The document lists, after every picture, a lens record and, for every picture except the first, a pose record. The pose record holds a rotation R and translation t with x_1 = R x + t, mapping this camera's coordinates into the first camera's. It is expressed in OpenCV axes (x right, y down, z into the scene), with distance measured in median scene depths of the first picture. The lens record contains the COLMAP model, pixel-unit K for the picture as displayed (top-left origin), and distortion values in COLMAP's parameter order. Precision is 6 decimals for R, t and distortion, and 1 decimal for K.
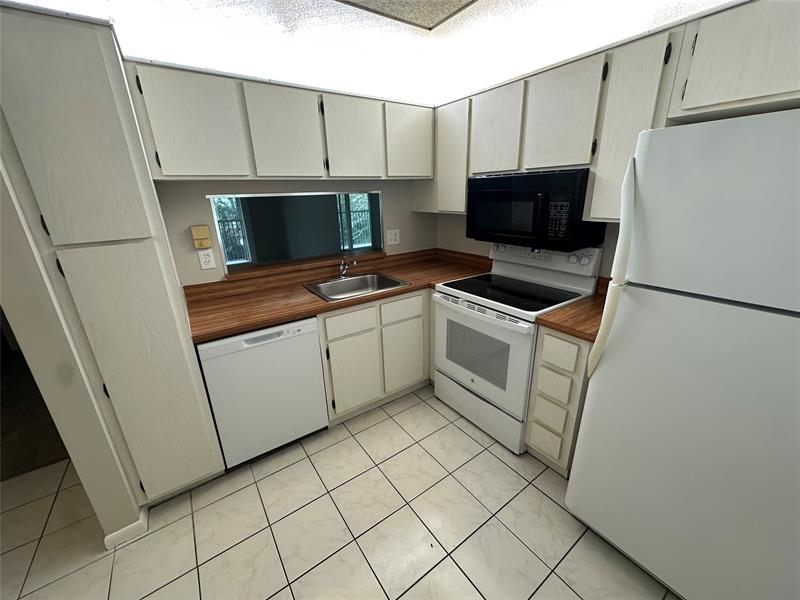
lens RADIAL K [[318.7, 0, 400.0], [0, 318.7, 300.0], [0, 0, 1]] dist [-0.002948, 0.000447]
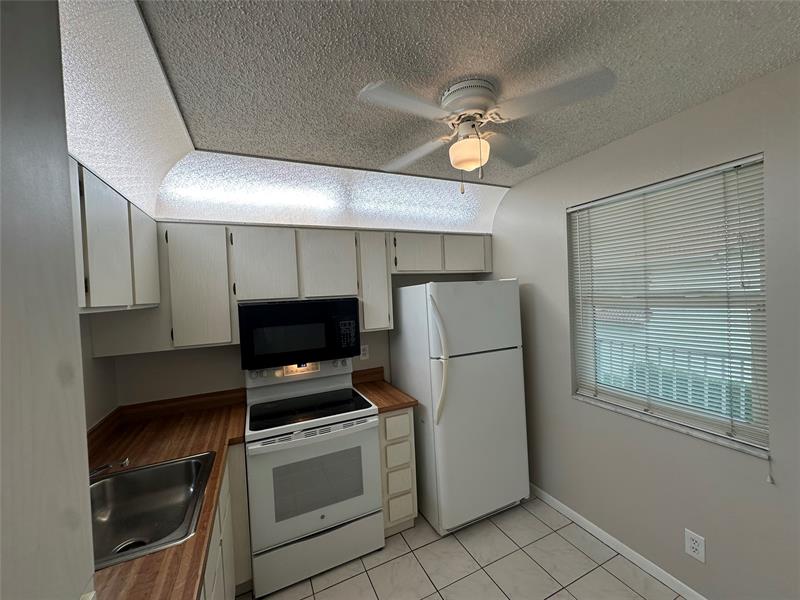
lens RADIAL K [[318.7, 0, 400.0], [0, 318.7, 300.0], [0, 0, 1]] dist [-0.002948, 0.000447]
pose [[0.176271, -0.002718, 0.984338, -0.663071], [0.353830, 0.933332, -0.060785, -0.199739], [-0.918549, 0.359003, 0.165481, 0.472688]]
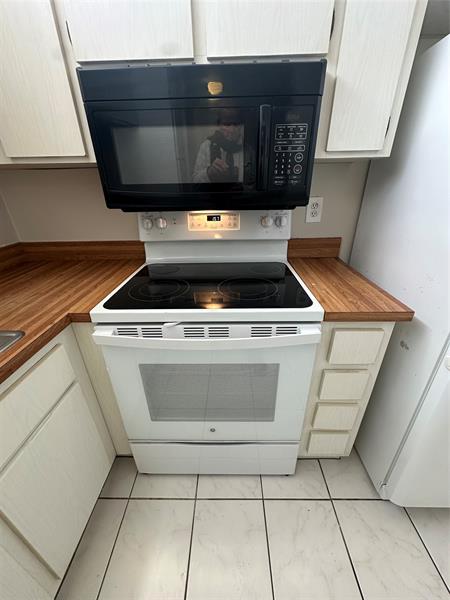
lens RADIAL K [[239.0, 0, 225.0], [0, 239.0, 300.0], [0, 0, 1]] dist [-0.002948, 0.000447]
pose [[0.590411, -0.340818, 0.731614, -0.024366], [0.259036, 0.938531, 0.228167, -0.108821], [-0.764405, 0.054802, 0.642403, 0.711013]]
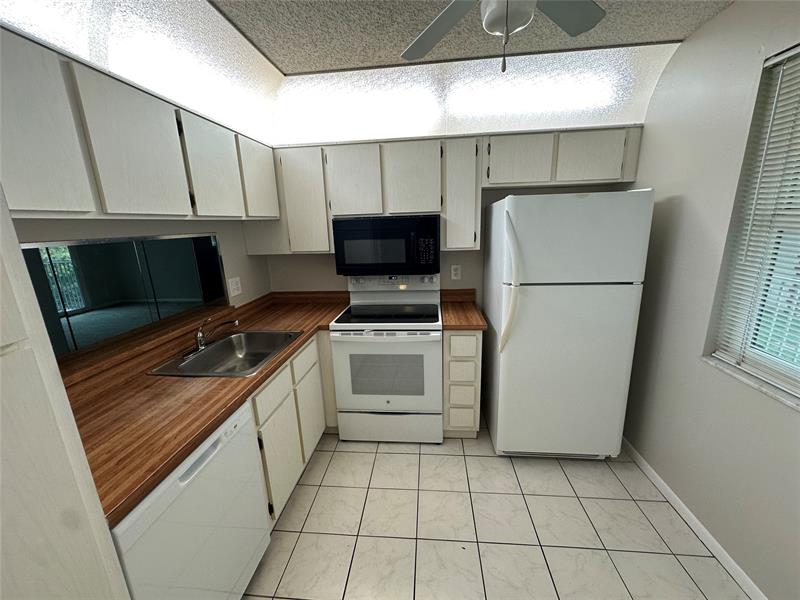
lens RADIAL K [[318.7, 0, 400.0], [0, 318.7, 300.0], [0, 0, 1]] dist [-0.002948, 0.000447]
pose [[0.648650, -0.175730, 0.740522, -0.522884], [0.257769, 0.966200, 0.003495, -0.079040], [-0.716107, 0.188617, 0.672023, 0.200799]]
